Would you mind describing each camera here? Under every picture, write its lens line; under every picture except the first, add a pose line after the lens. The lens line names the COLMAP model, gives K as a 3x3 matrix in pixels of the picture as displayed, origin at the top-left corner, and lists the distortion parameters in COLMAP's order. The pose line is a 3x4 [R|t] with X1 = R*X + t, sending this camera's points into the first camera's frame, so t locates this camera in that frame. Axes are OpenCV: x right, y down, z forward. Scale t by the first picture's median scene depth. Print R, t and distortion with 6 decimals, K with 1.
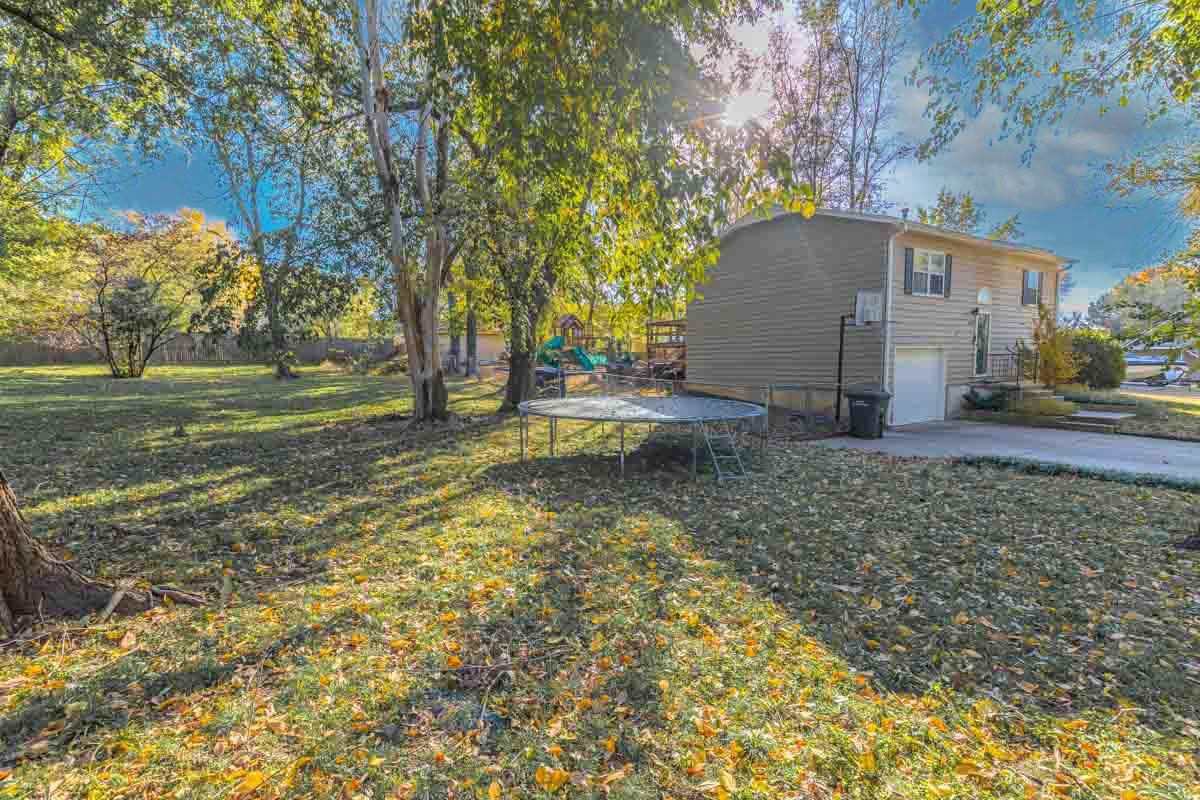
lens RADIAL K [[537.3, 0, 604.7], [0, 537.3, 409.8], [0, 0, 1]] dist [0.007863, -0.000570]
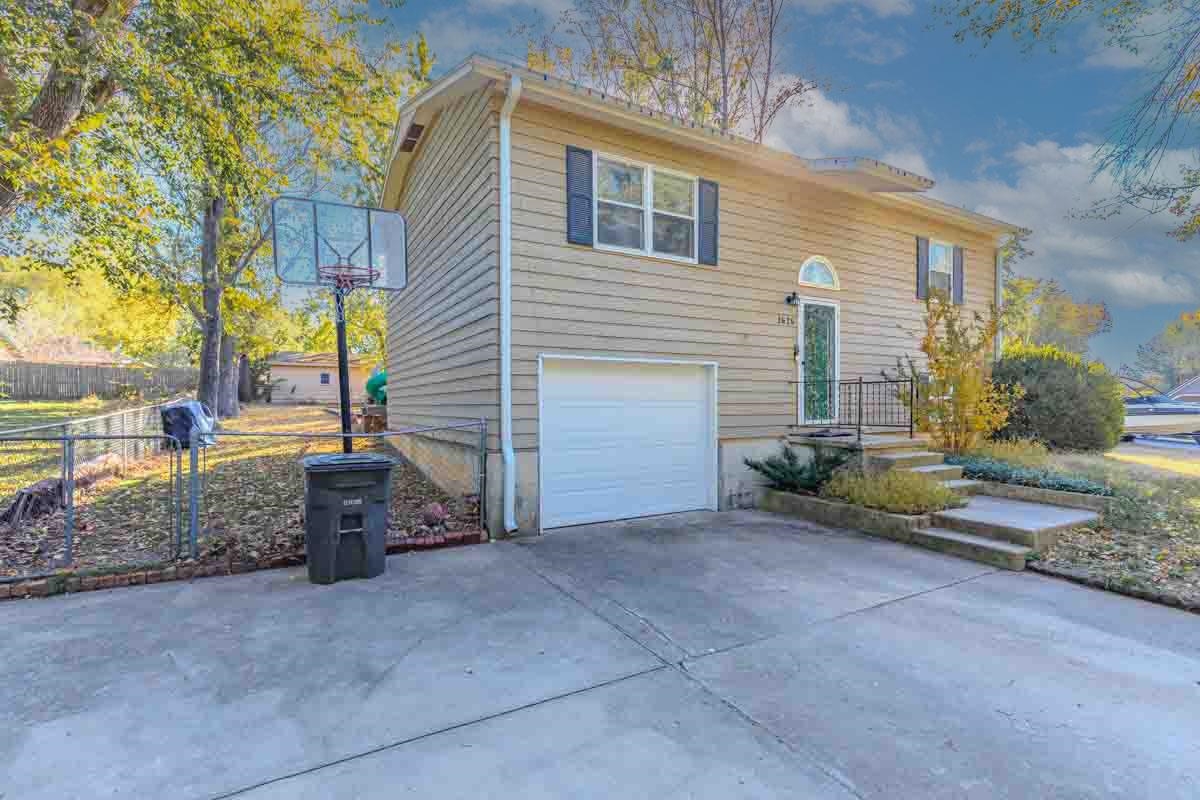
lens RADIAL K [[546.3, 0, 603.4], [0, 546.3, 410.2], [0, 0, 1]] dist [0.008881, -0.000914]
pose [[0.998428, 0.018492, -0.052904, 0.534361], [-0.022308, 0.997120, -0.072483, -0.032390], [0.051411, 0.073549, 0.995966, 0.469024]]
